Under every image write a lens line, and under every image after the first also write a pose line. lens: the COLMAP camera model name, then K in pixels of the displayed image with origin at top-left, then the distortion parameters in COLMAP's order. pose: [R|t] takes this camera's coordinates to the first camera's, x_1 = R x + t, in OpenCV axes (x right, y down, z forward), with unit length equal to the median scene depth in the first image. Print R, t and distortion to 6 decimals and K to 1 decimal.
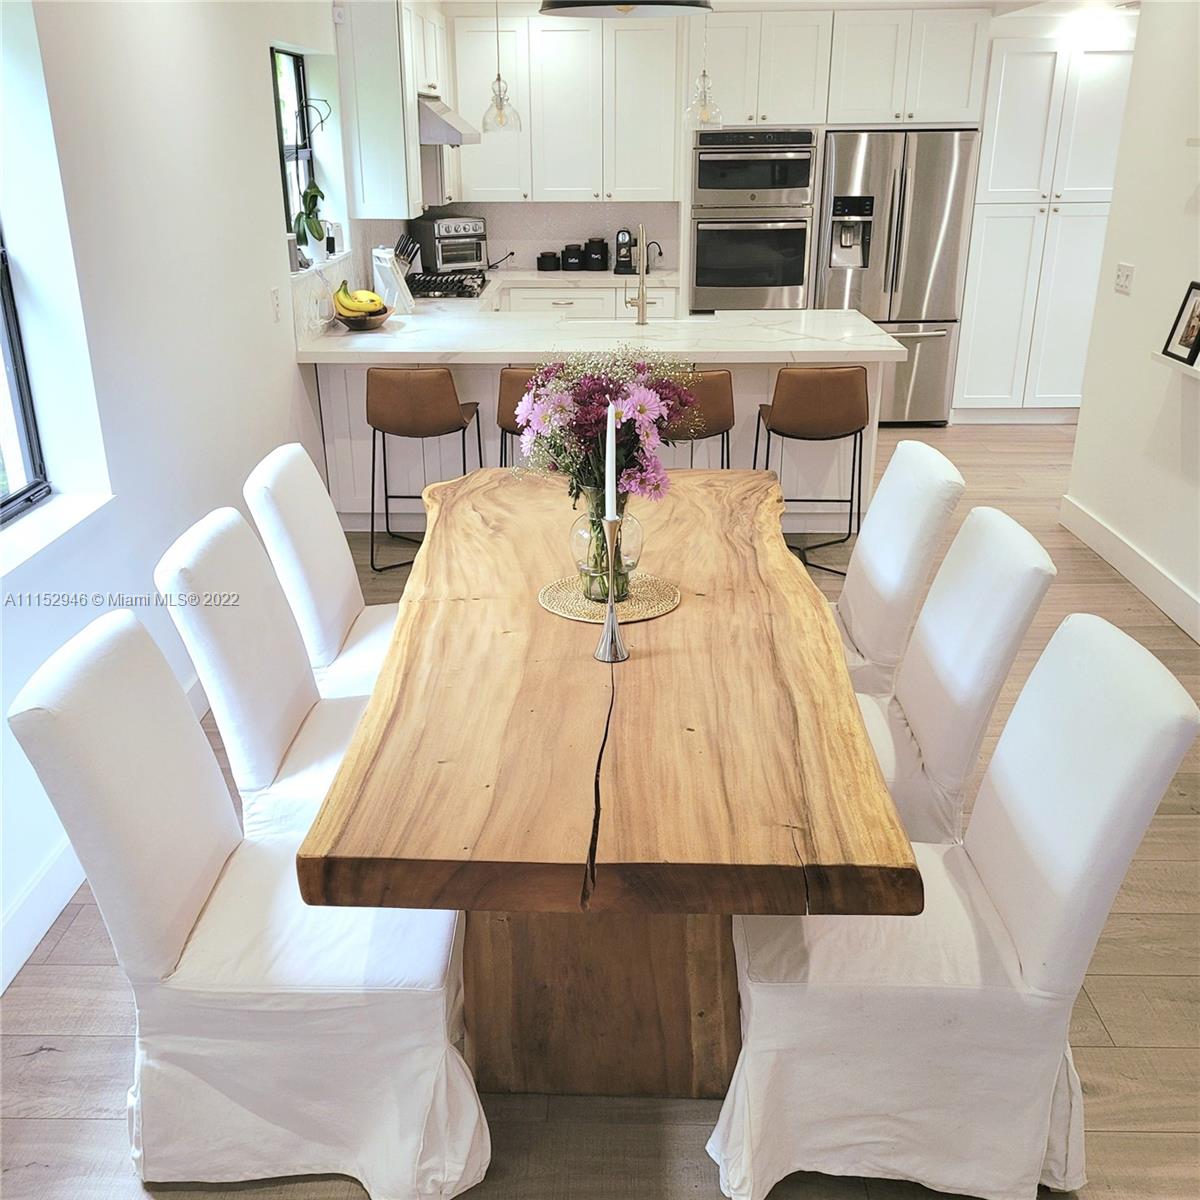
lens RADIAL K [[1241.5, 0, 600.0], [0, 1241.5, 600.0], [0, 0, 1]] dist [0.059896, -0.018069]
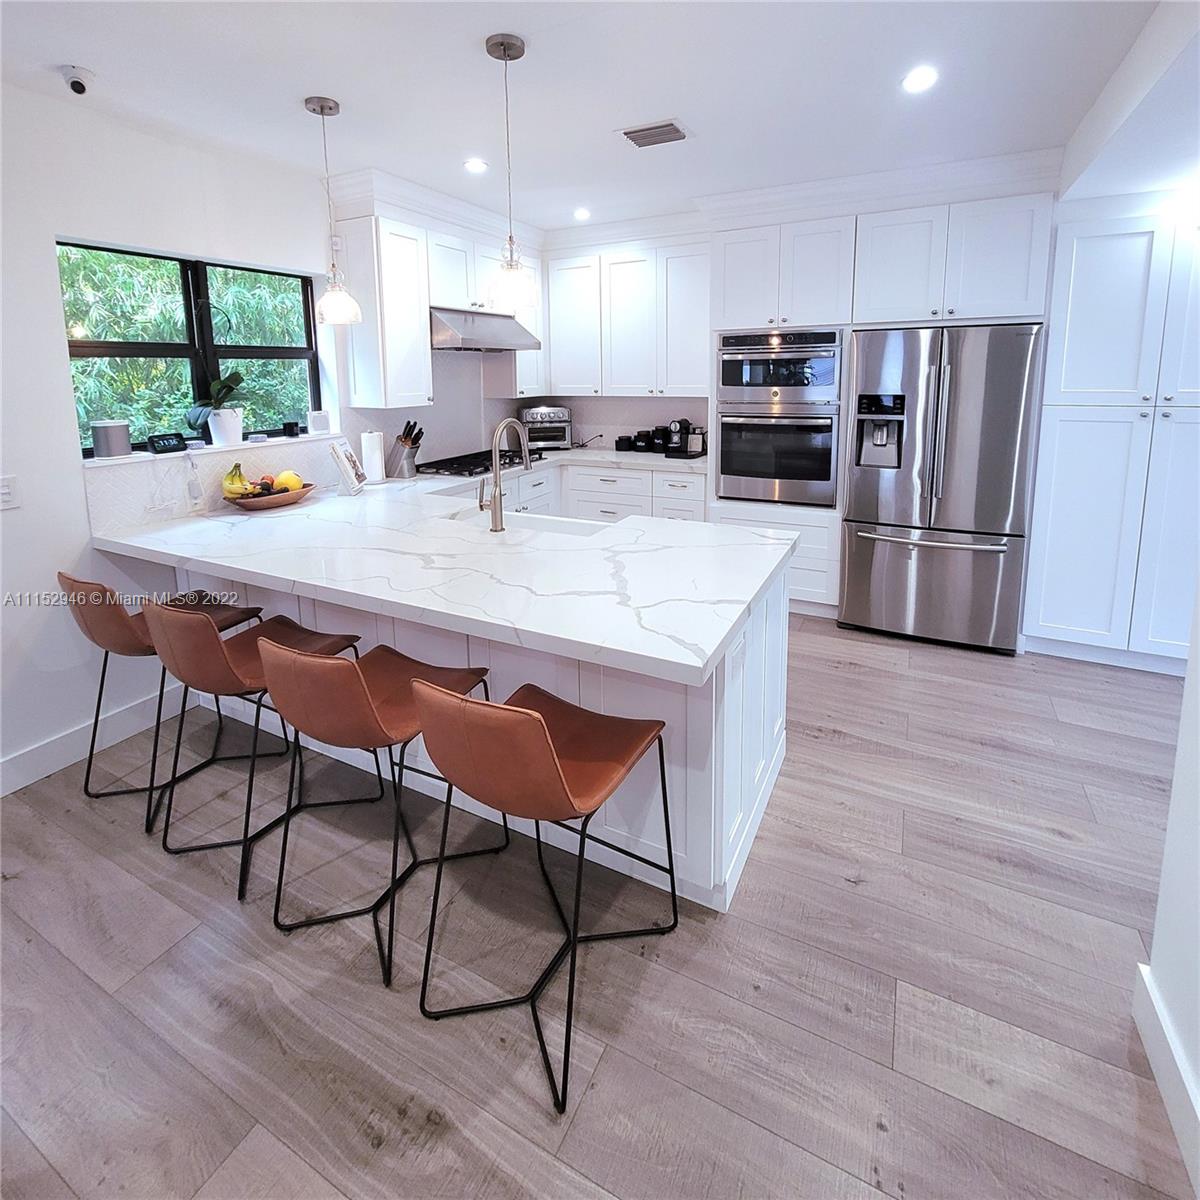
lens RADIAL K [[616.0, 0, 602.3], [0, 616.0, 450.8], [0, 0, 1]] dist [0.002563, 0.000087]
pose [[0.887700, 0.050395, -0.457656, 0.230630], [-0.151507, 0.970607, -0.186995, -0.164698], [0.434781, 0.235333, 0.869243, 0.521434]]
